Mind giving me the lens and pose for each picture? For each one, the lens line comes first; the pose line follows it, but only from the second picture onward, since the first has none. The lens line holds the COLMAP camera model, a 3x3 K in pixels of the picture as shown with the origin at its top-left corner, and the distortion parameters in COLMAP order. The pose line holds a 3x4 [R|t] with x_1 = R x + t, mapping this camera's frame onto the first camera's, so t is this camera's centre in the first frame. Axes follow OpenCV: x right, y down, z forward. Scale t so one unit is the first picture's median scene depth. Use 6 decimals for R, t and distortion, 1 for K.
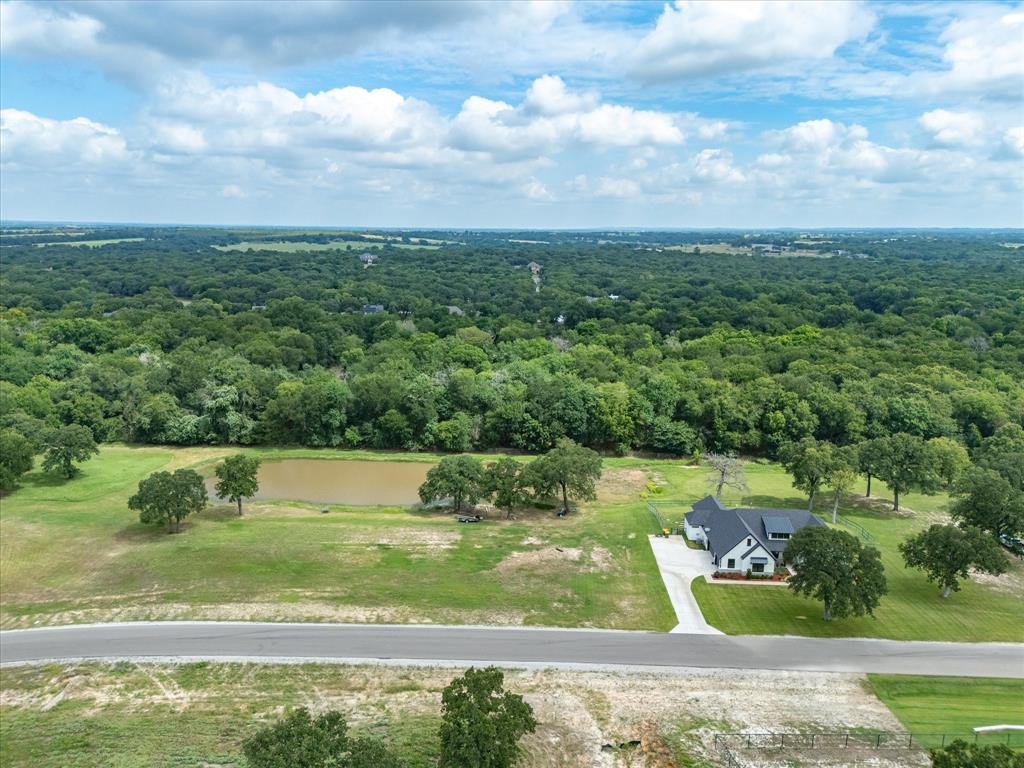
lens RADIAL K [[742.0, 0, 512.0], [0, 742.0, 384.0], [0, 0, 1]] dist [0.011531, -0.001089]
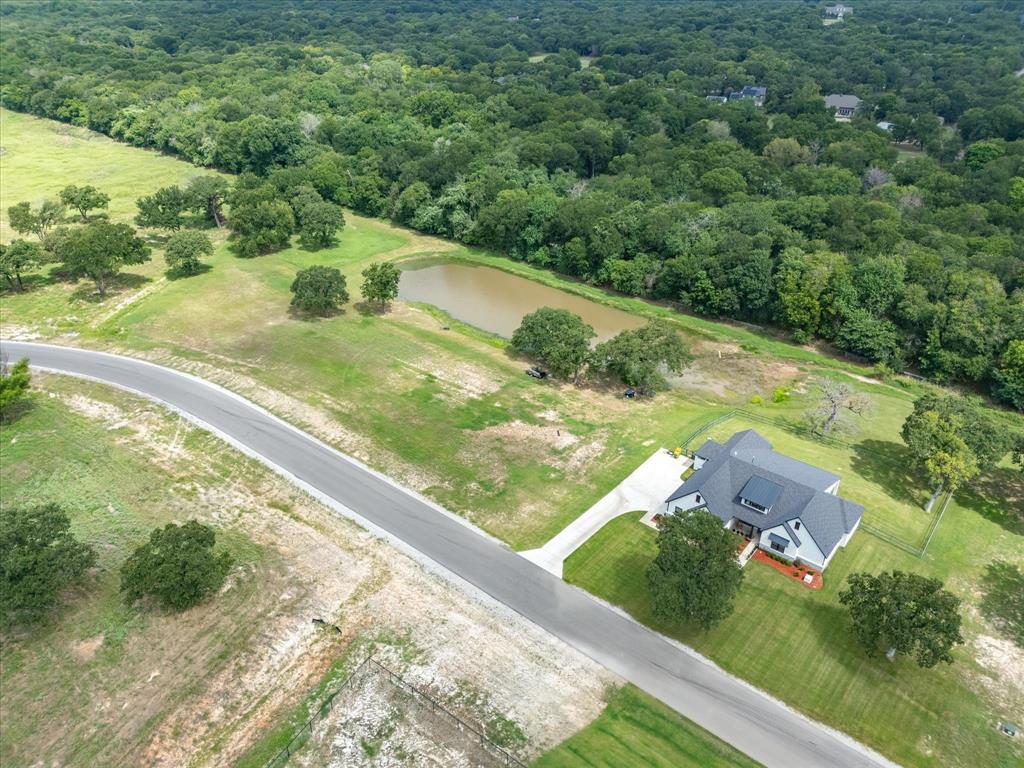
lens RADIAL K [[742.0, 0, 512.0], [0, 742.0, 384.0], [0, 0, 1]] dist [0.011531, -0.001089]
pose [[0.814856, 0.288692, -0.502659, 0.538959], [-0.124339, 0.934023, 0.334874, -0.174749], [0.566170, -0.210374, 0.796991, 0.215143]]
